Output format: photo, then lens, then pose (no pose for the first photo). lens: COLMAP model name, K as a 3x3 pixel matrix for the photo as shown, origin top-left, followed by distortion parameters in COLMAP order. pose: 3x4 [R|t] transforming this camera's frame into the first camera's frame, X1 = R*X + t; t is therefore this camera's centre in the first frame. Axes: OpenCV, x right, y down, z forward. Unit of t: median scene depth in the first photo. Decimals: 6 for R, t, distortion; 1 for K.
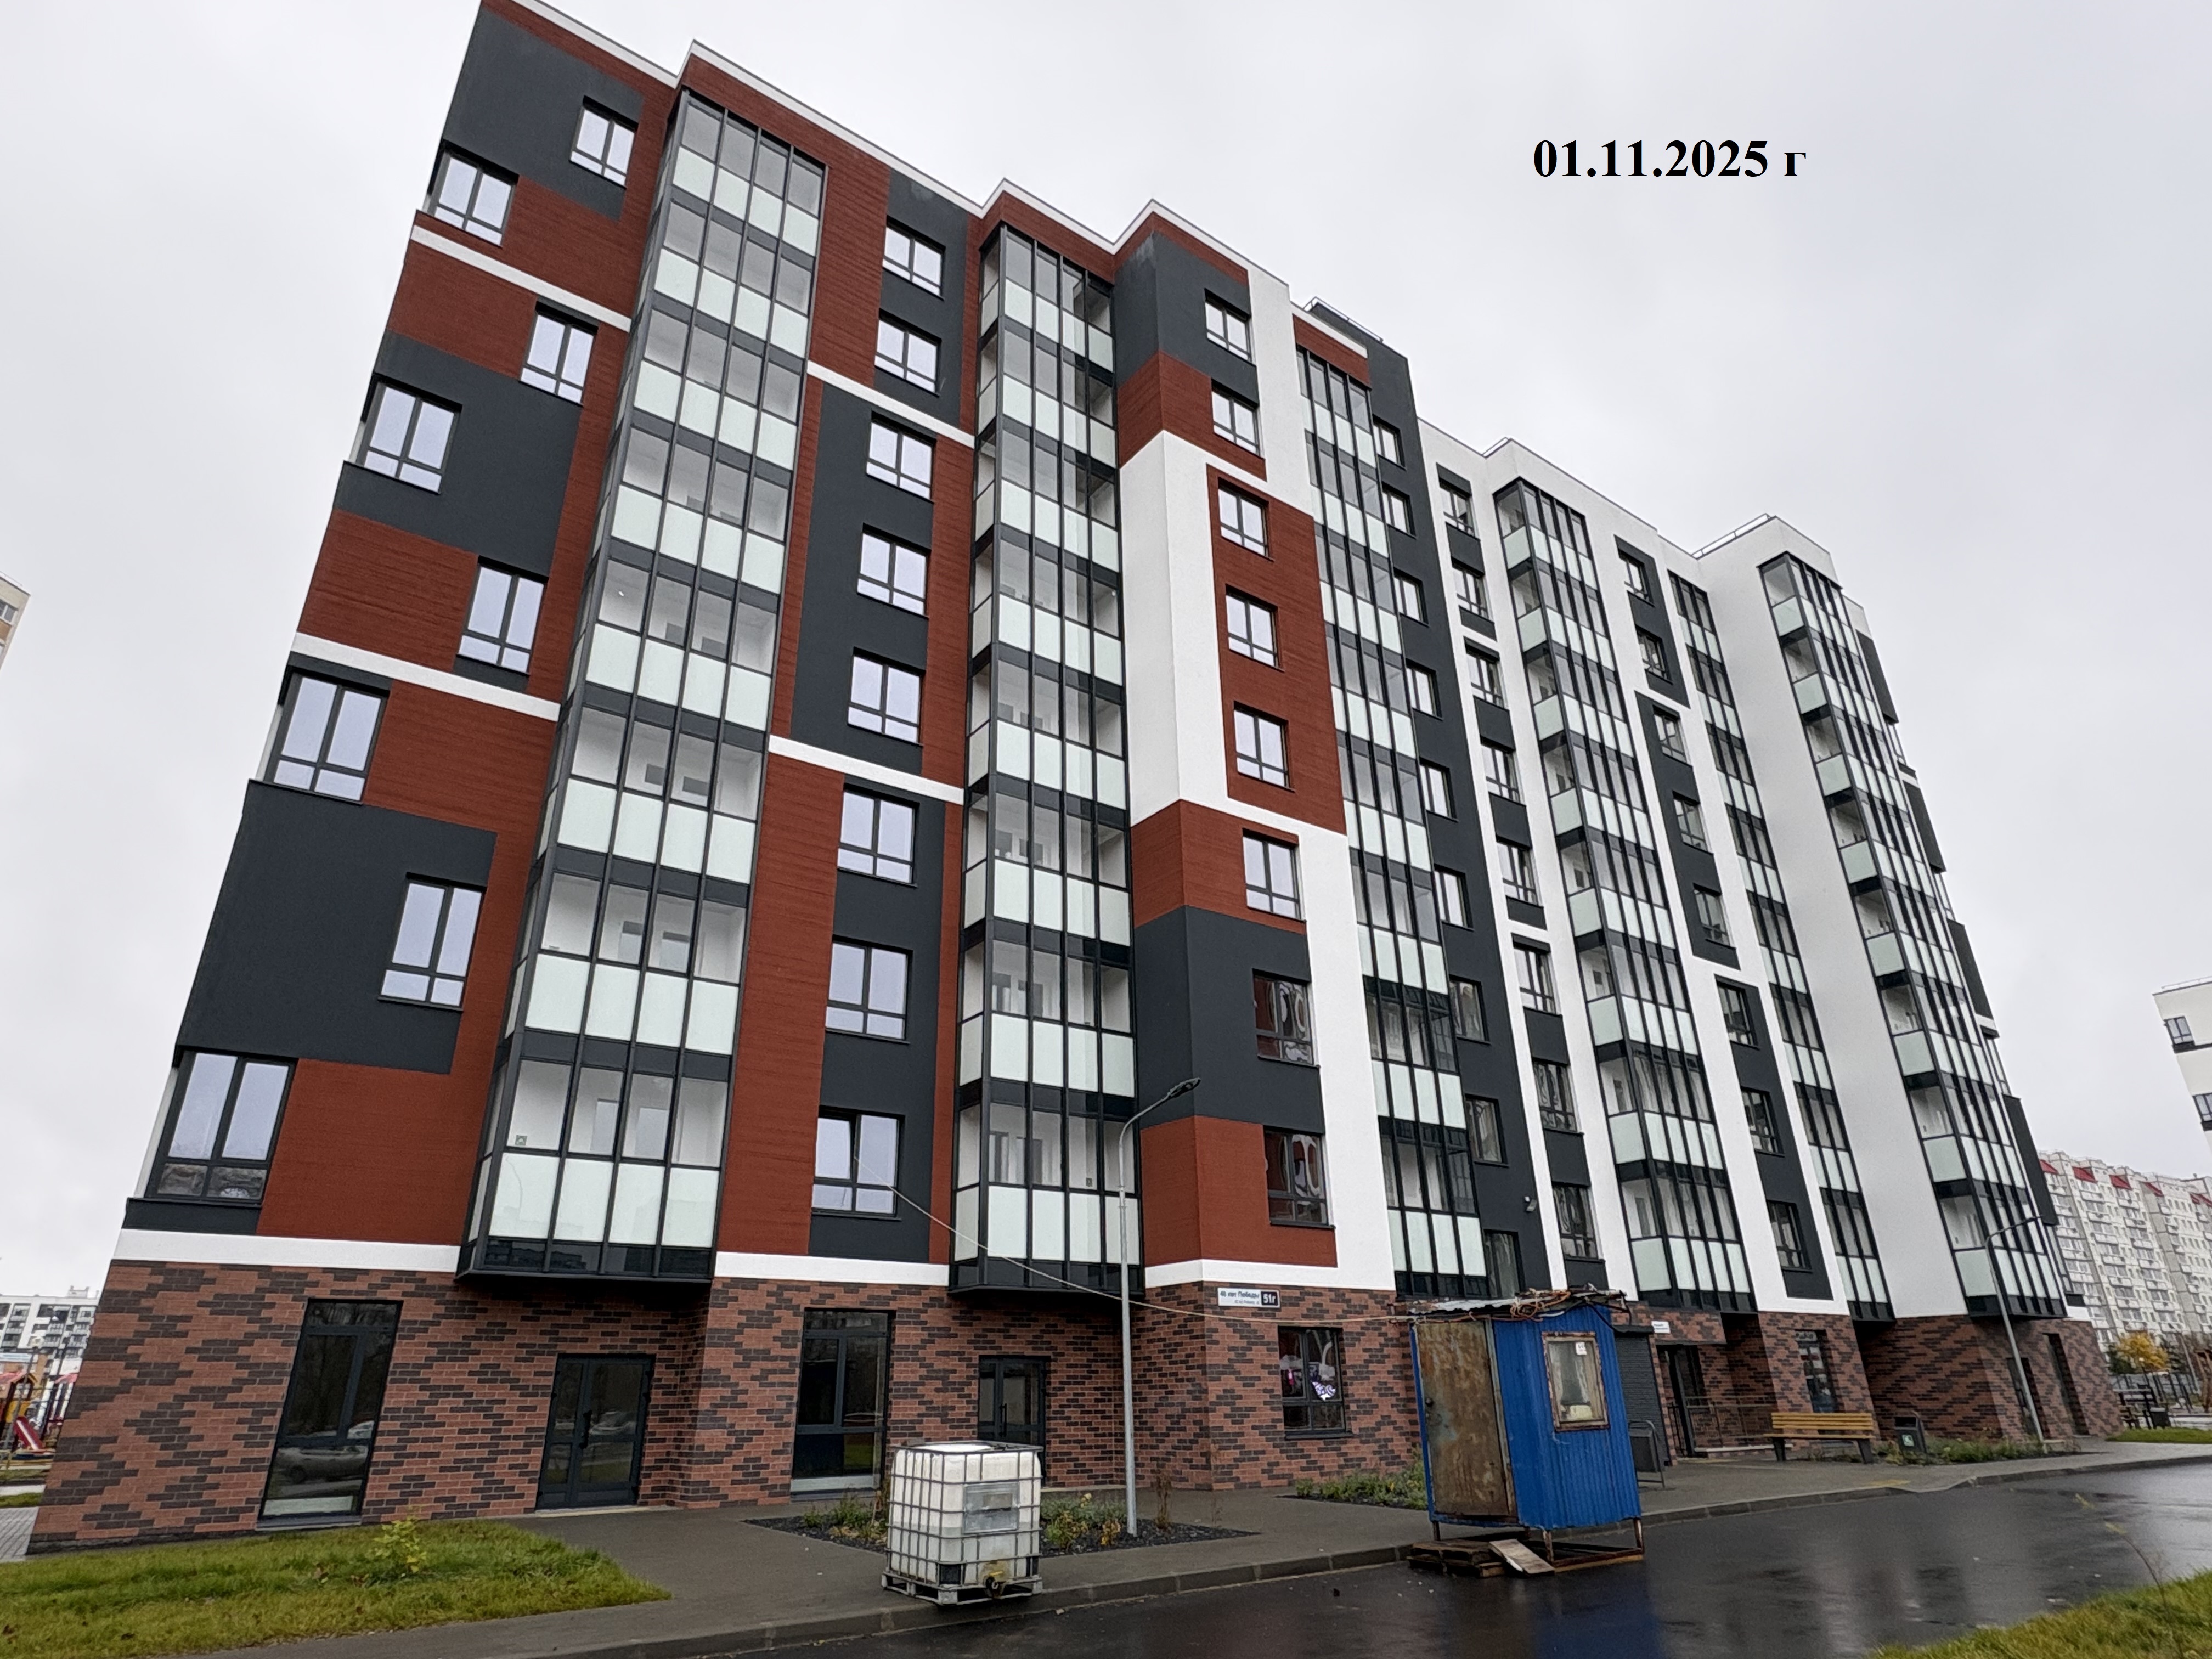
lens RADIAL K [[1262.2, 0, 1102.0], [0, 1262.2, 847.2], [0, 0, 1]] dist [0.001335, -0.000751]
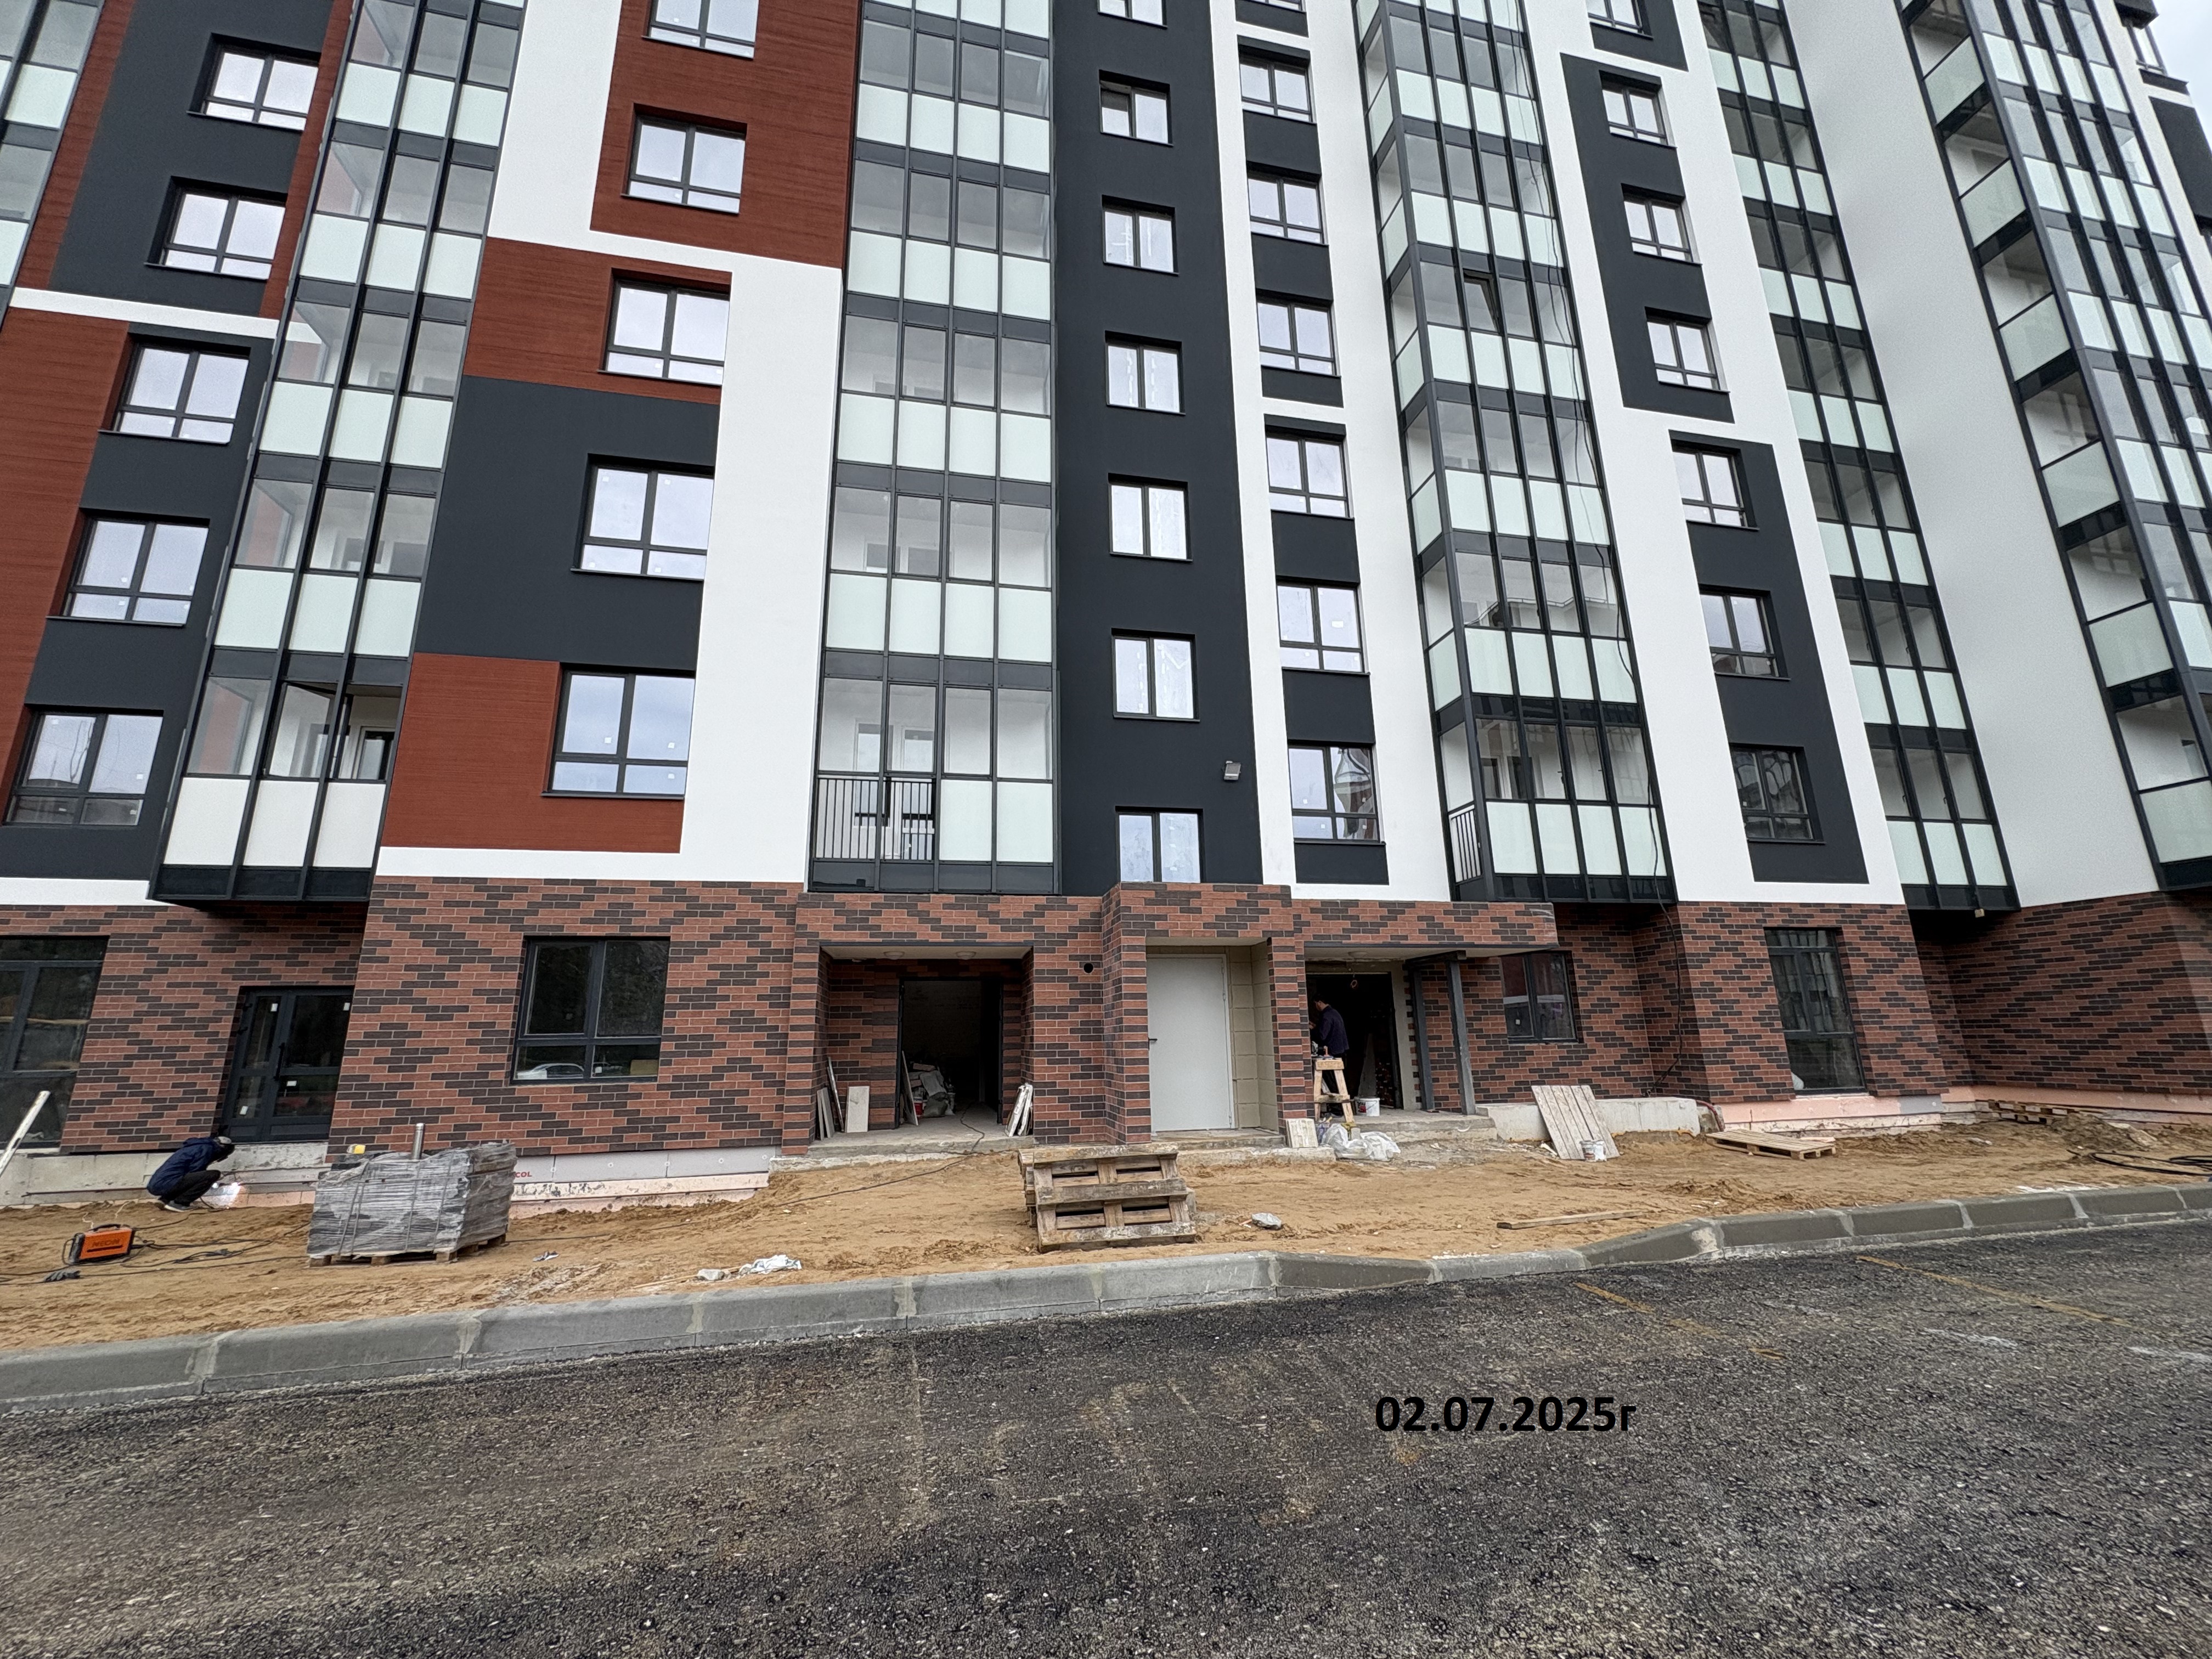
lens RADIAL K [[878.2, 0, 1096.4], [0, 878.2, 840.9], [0, 0, 1]] dist [-0.001564, 0.000755]
pose [[0.914952, -0.090978, -0.393173, 0.534028], [0.167425, 0.972032, 0.164691, 0.265181], [0.367194, -0.216511, 0.904595, 0.608594]]
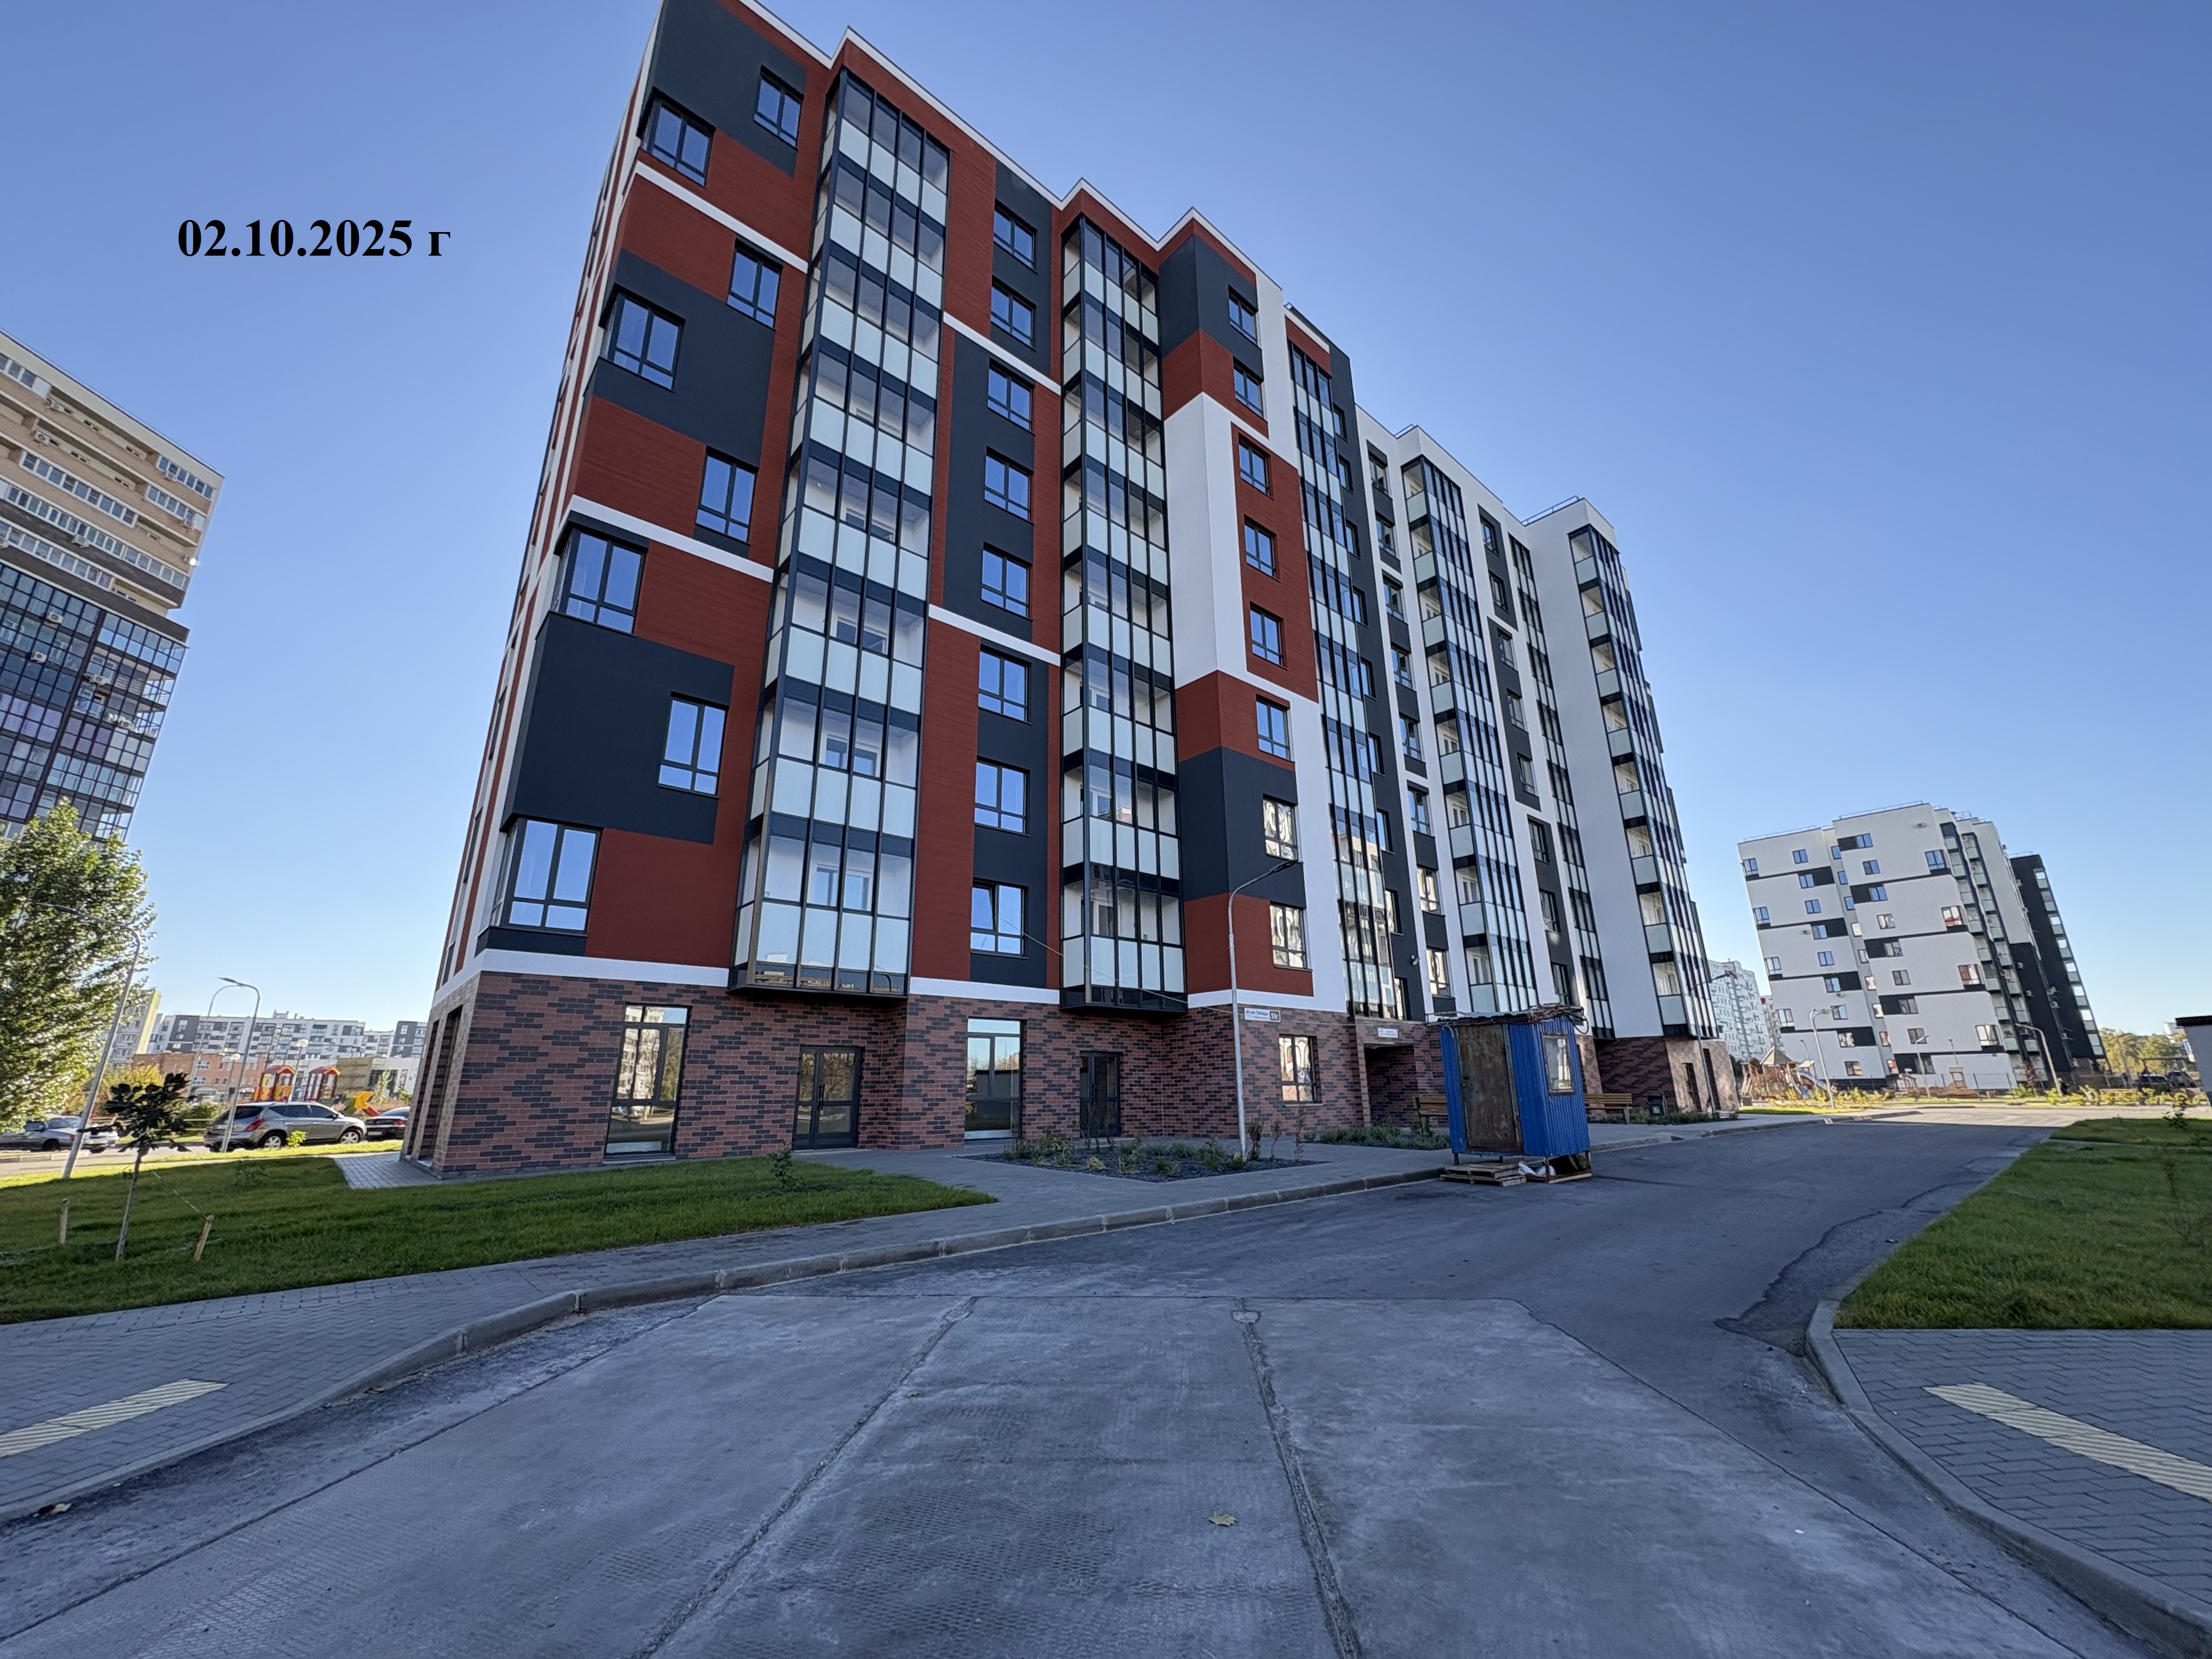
lens RADIAL K [[878.2, 0, 1111.7], [0, 878.2, 838.1], [0, 0, 1]] dist [-0.001564, 0.000755]
pose [[0.995037, 0.031429, 0.094412, -0.138809], [-0.043383, 0.990906, 0.127369, 0.027149], [-0.089551, -0.130833, 0.987352, 0.032080]]
